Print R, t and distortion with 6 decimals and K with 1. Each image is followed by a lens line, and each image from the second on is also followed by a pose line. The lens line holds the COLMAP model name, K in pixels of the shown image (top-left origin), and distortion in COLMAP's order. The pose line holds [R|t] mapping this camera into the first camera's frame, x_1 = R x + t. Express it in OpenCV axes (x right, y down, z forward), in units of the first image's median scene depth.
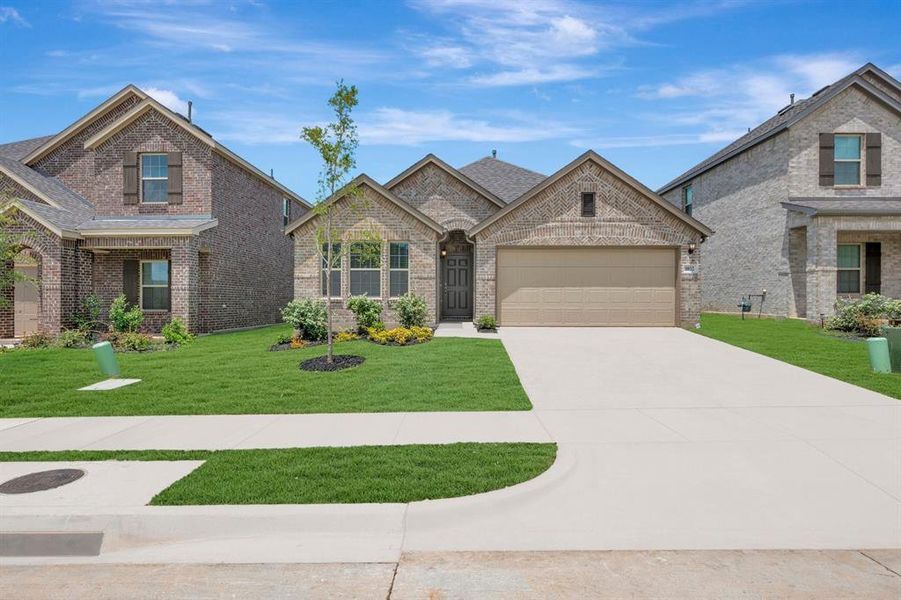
lens RADIAL K [[384.8, 0, 456.4], [0, 384.8, 294.1], [0, 0, 1]] dist [0.000712, 0.000219]
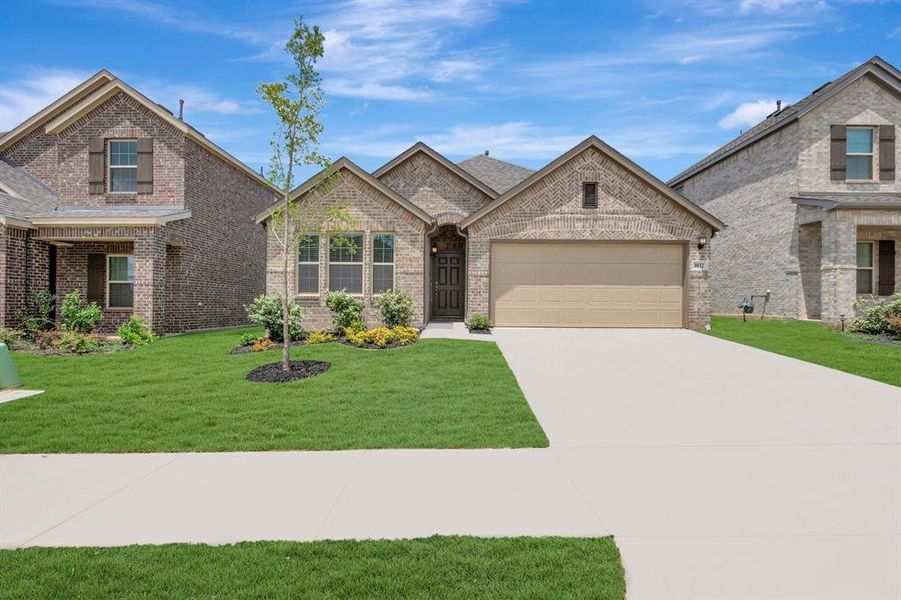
lens RADIAL K [[362.2, 0, 451.6], [0, 362.2, 296.5], [0, 0, 1]] dist [0.000959, 0.000051]
pose [[0.999968, 0.005017, 0.006204, 0.006656], [-0.005009, 0.999987, -0.001261, 0.012583], [-0.006210, 0.001230, 0.999980, 0.134287]]
